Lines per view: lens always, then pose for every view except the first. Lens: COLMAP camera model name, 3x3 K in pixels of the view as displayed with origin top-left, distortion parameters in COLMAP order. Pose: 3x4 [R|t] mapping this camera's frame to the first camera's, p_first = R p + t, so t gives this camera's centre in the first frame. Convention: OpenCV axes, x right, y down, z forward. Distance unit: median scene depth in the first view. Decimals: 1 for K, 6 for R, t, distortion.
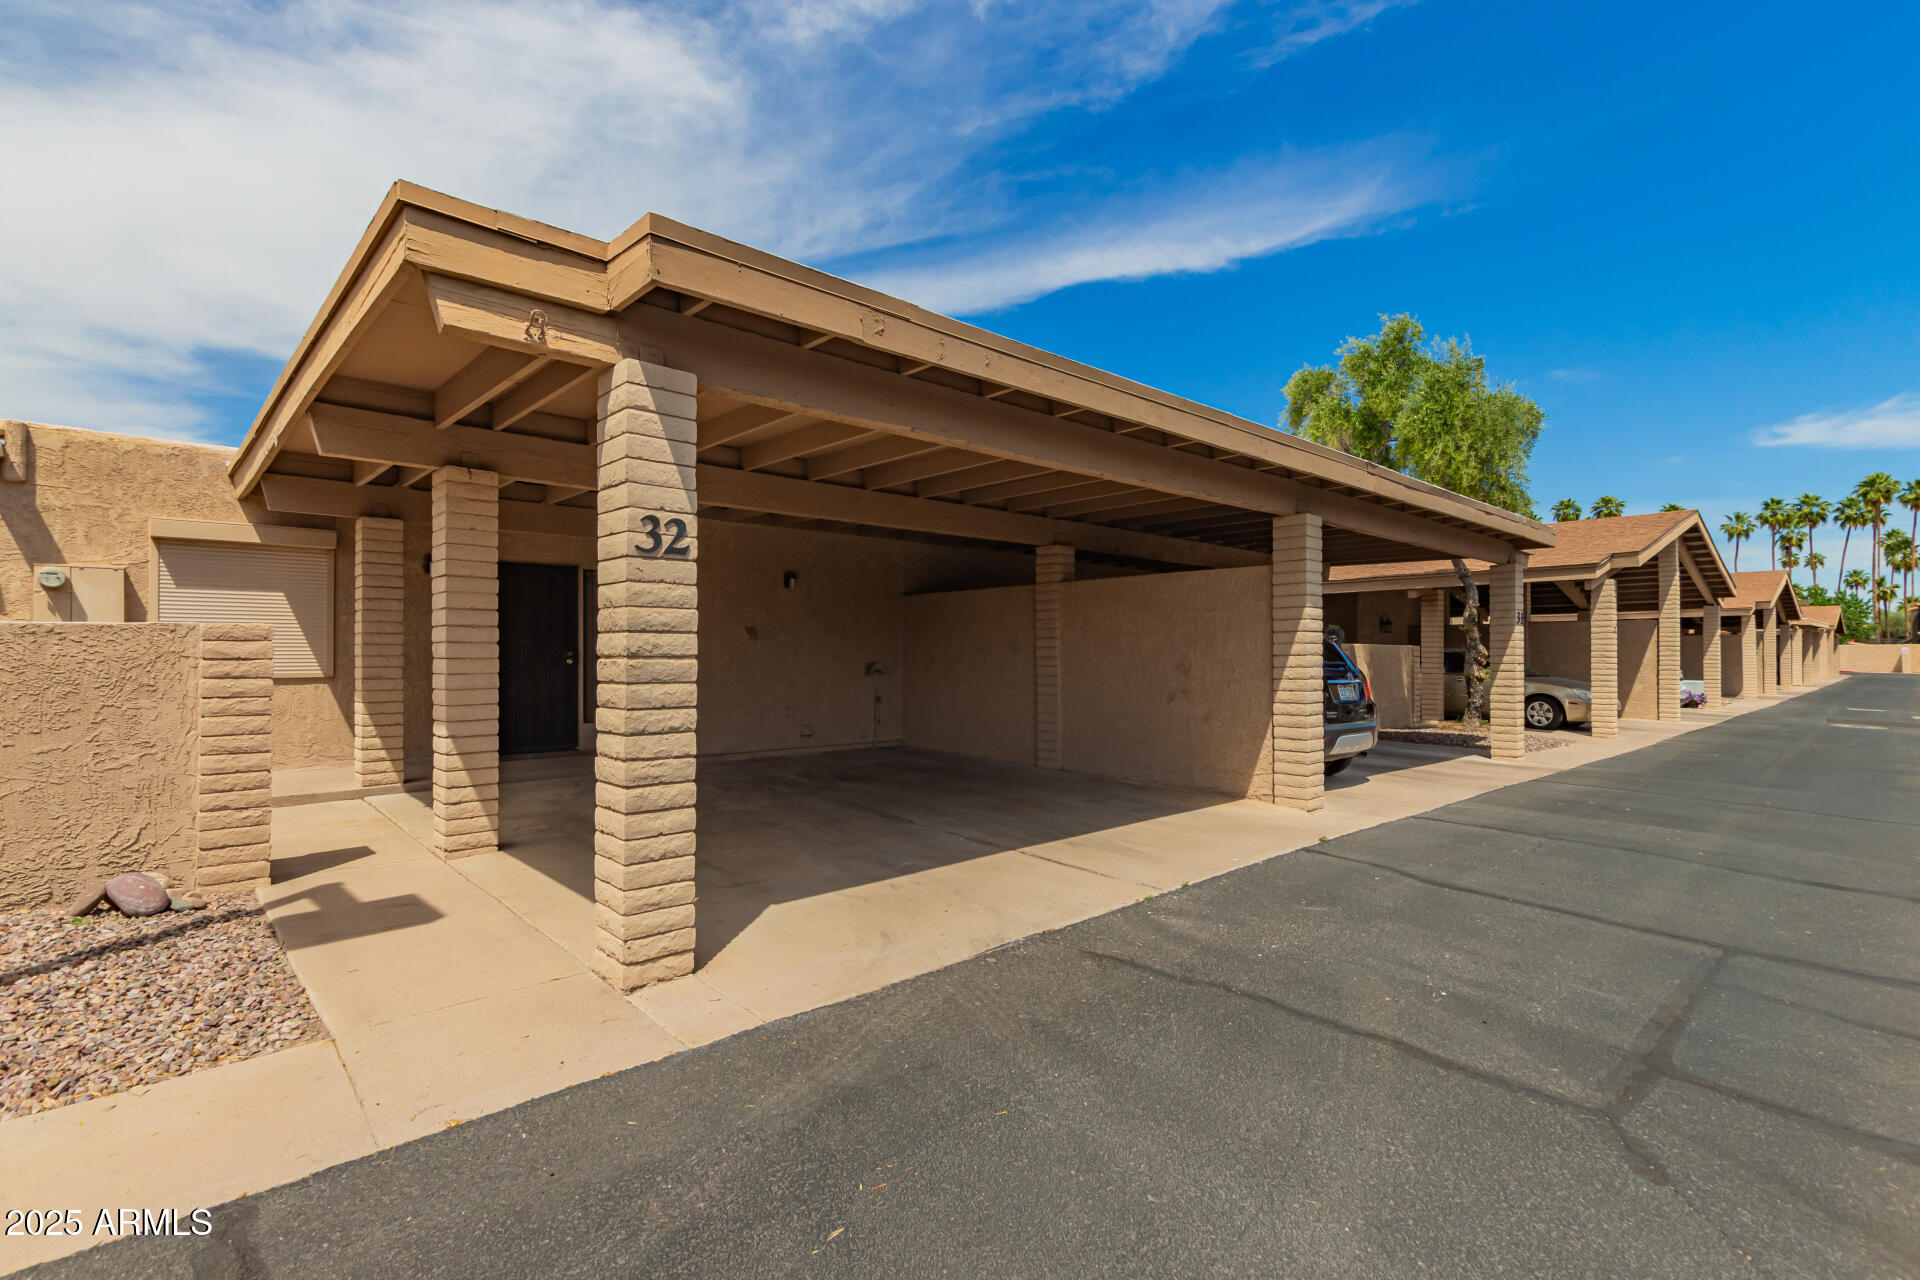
lens RADIAL K [[883.9, 0, 968.7], [0, 883.9, 653.0], [0, 0, 1]] dist [0.009411, -0.003874]
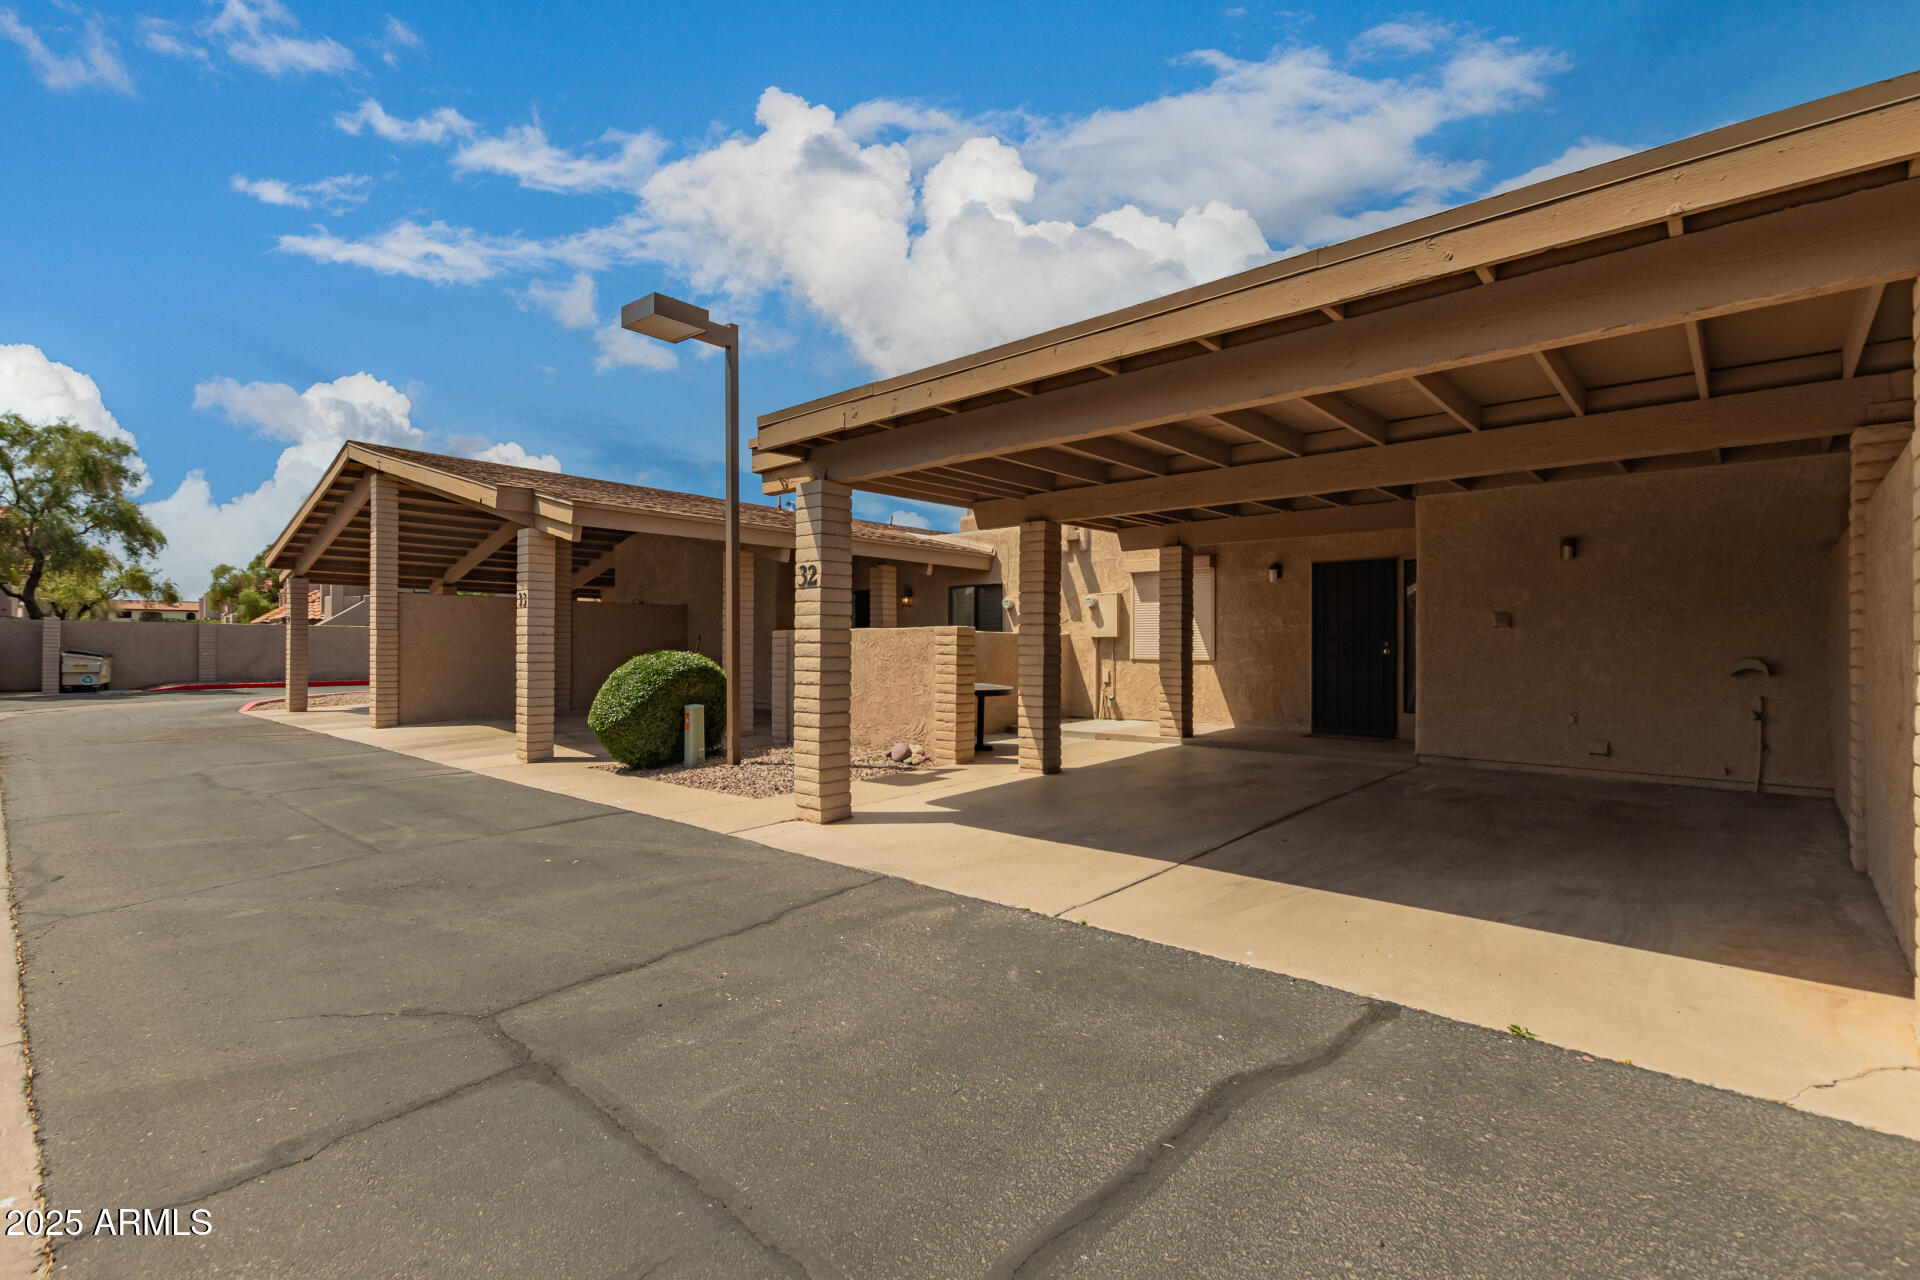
lens RADIAL K [[883.9, 0, 960.9], [0, 883.9, 641.6], [0, 0, 1]] dist [0.009411, -0.003874]
pose [[0.083097, -0.003166, -0.996536, 1.215114], [-0.002919, 0.999990, -0.003420, 0.006699], [0.996537, 0.003193, 0.083087, 0.949781]]
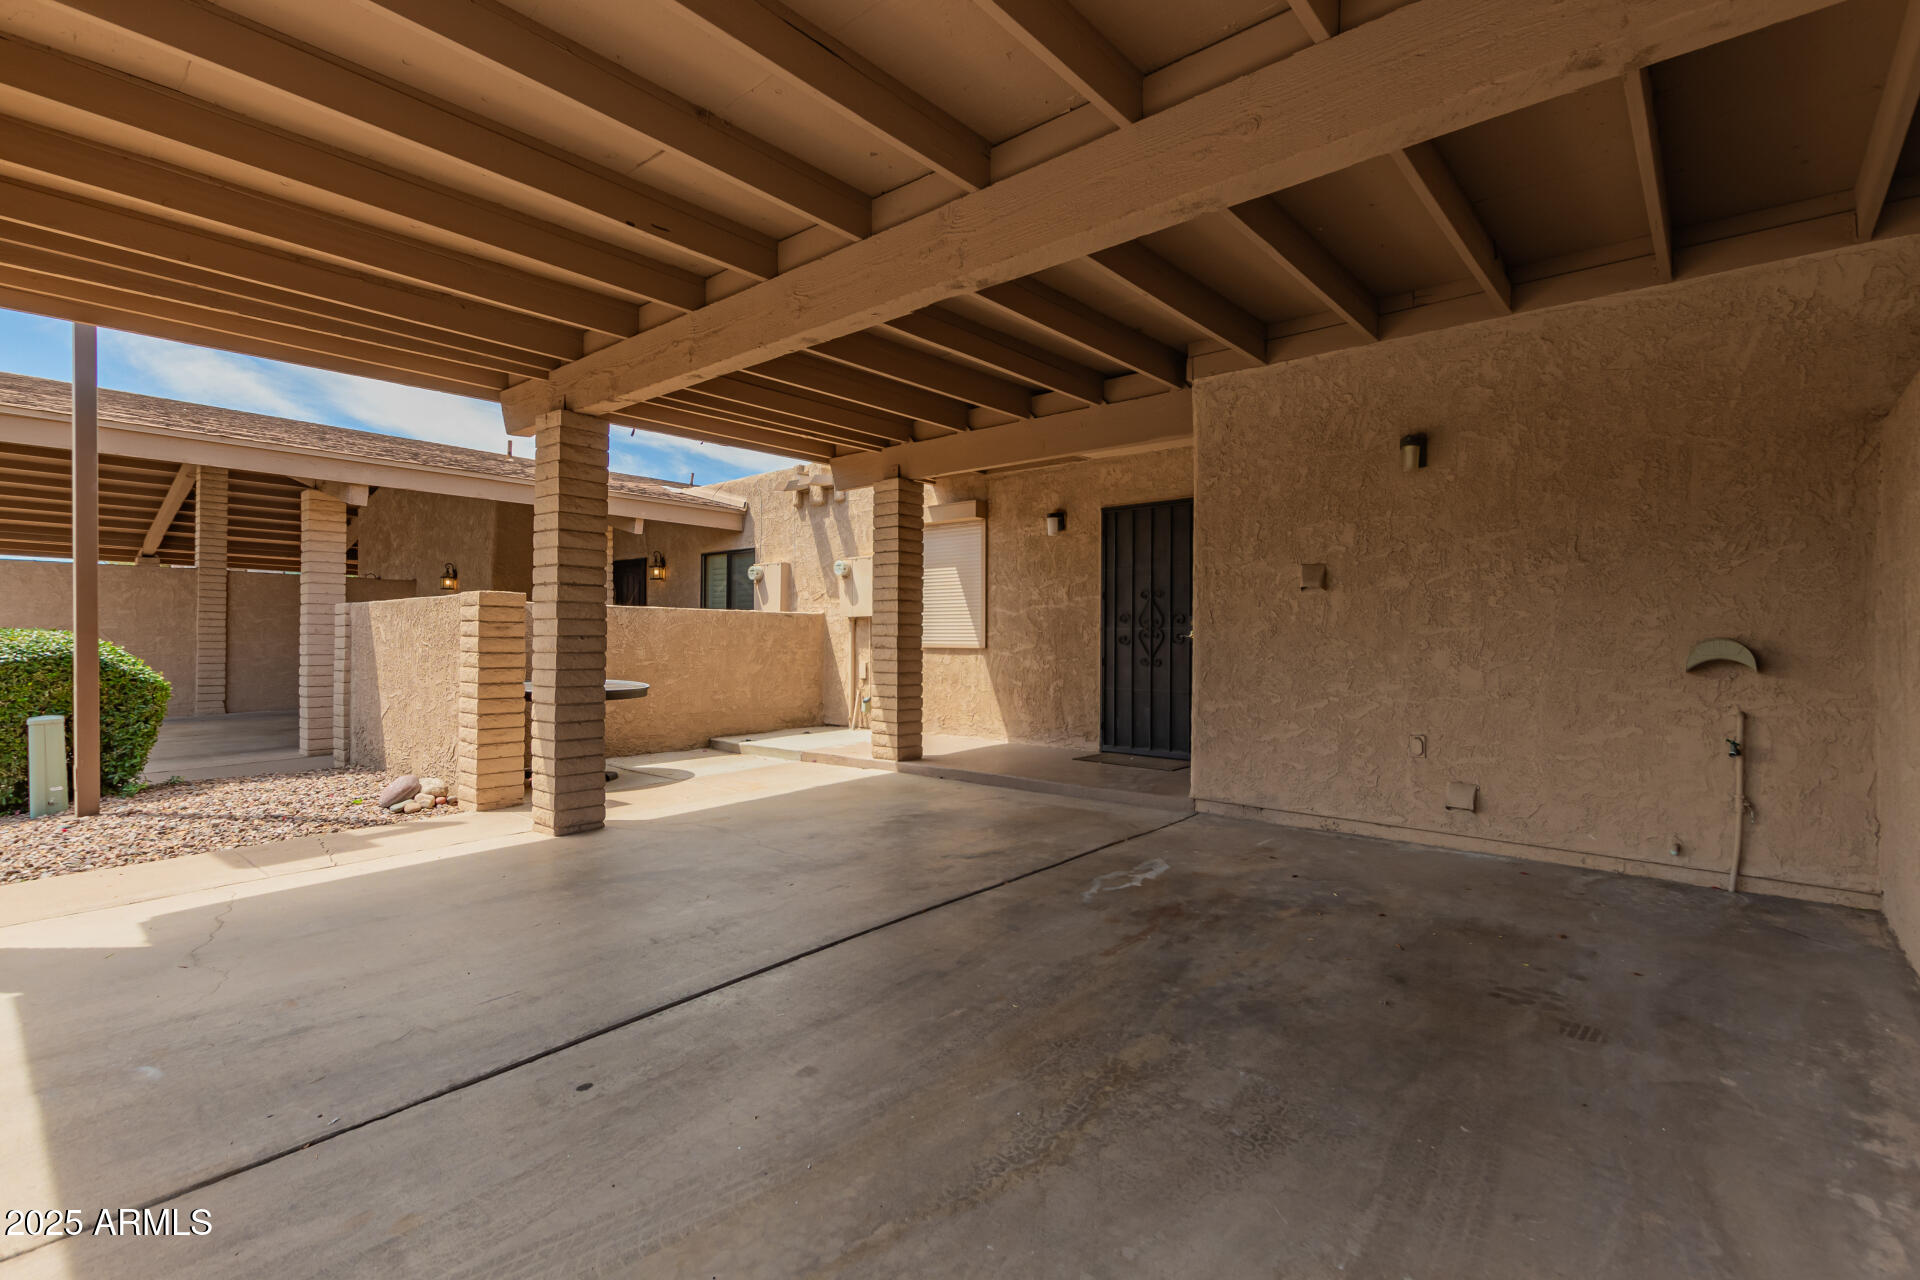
lens RADIAL K [[883.9, 0, 963.0], [0, 883.9, 635.4], [0, 0, 1]] dist [0.009411, -0.003874]
pose [[0.104466, -0.001440, -0.994527, 0.506342], [-0.005604, 0.999982, -0.002037, 0.028927], [0.994513, 0.005786, 0.104457, 1.690399]]
